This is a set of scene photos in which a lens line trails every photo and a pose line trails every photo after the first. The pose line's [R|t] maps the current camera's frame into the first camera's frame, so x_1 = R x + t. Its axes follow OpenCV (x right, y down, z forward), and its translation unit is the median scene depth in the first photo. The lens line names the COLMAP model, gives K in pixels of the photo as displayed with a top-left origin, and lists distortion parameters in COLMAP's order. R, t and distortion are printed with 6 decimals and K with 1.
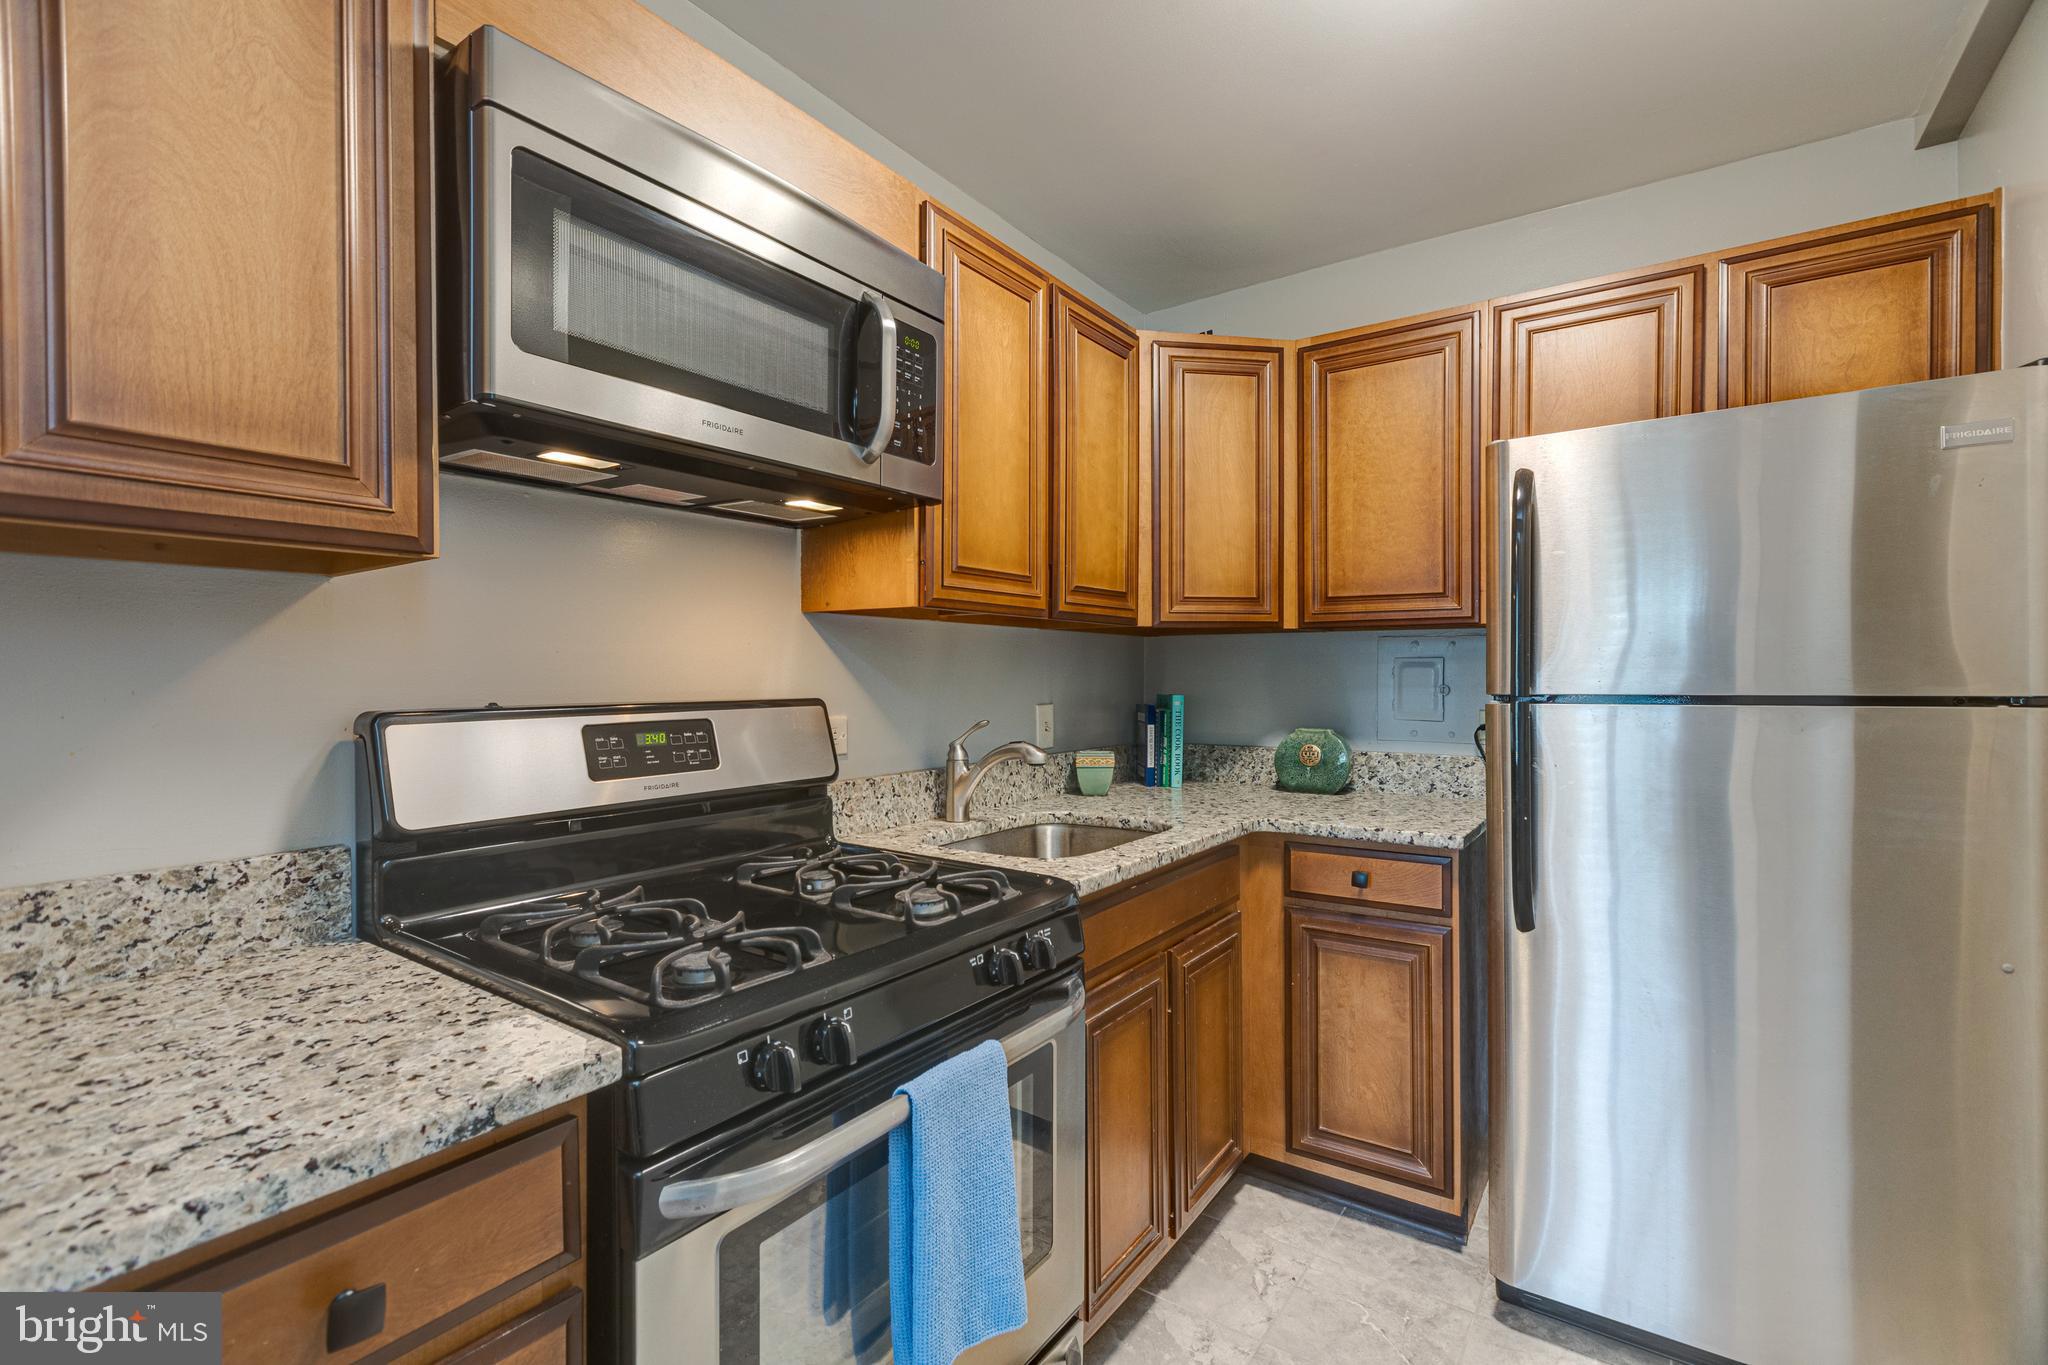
lens RADIAL K [[931.3, 0, 1029.2], [0, 931.3, 676.3], [0, 0, 1]] dist [0.000193, -0.000033]
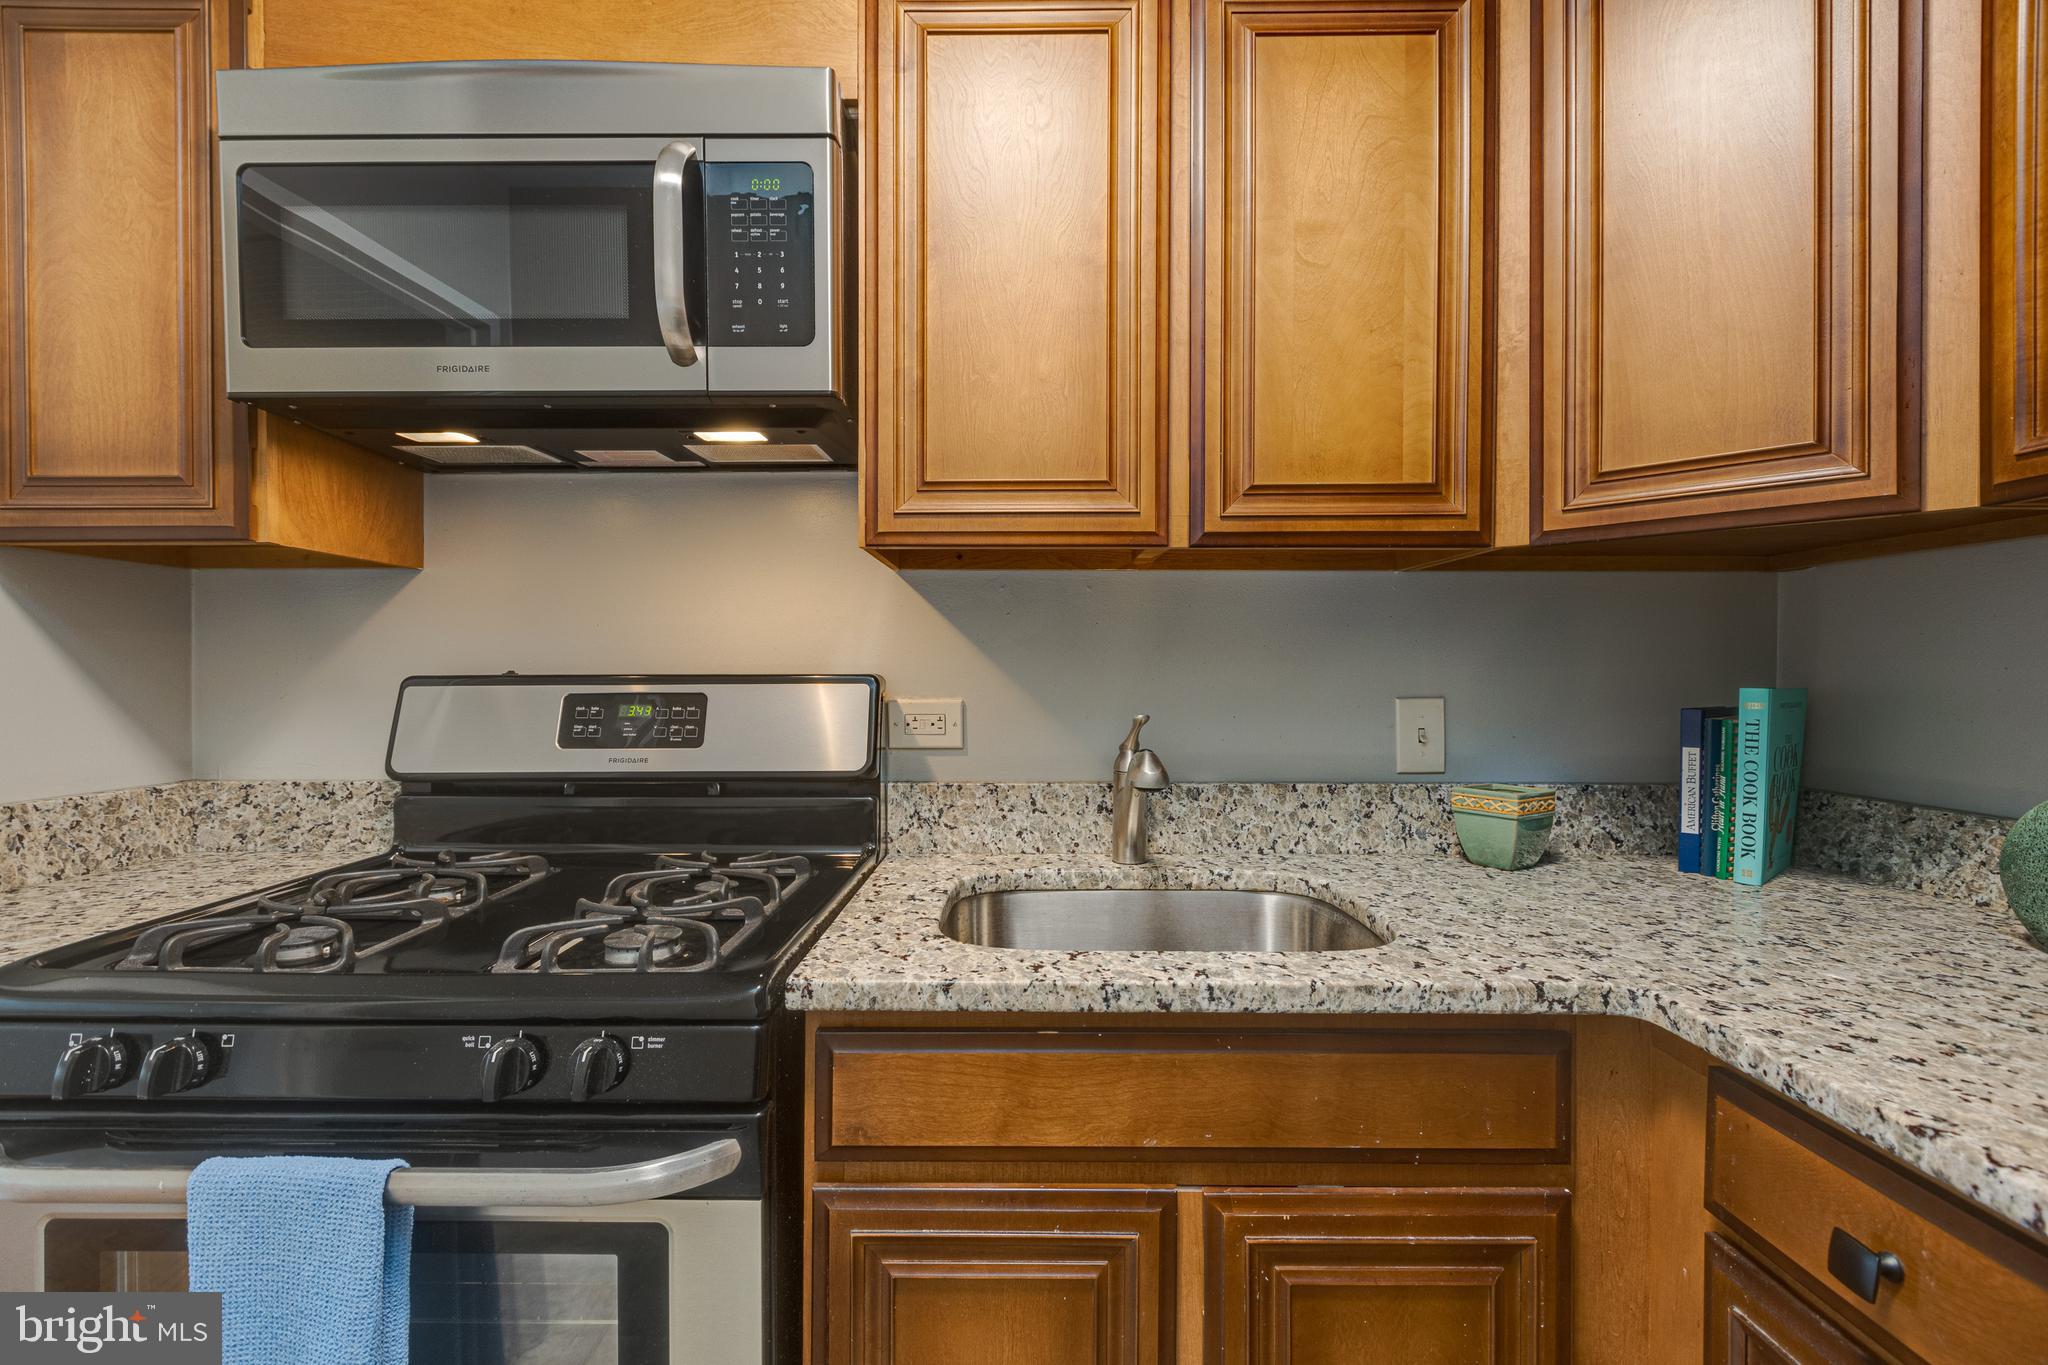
lens RADIAL K [[905.6, 0, 1020.6], [0, 905.6, 679.1], [0, 0, 1]] dist [0.003332, -0.000478]
pose [[0.557786, 0.007818, -0.829948, 0.640354], [-0.003264, 0.999969, 0.007226, 0.026724], [0.829978, -0.001322, 0.557794, 0.848086]]
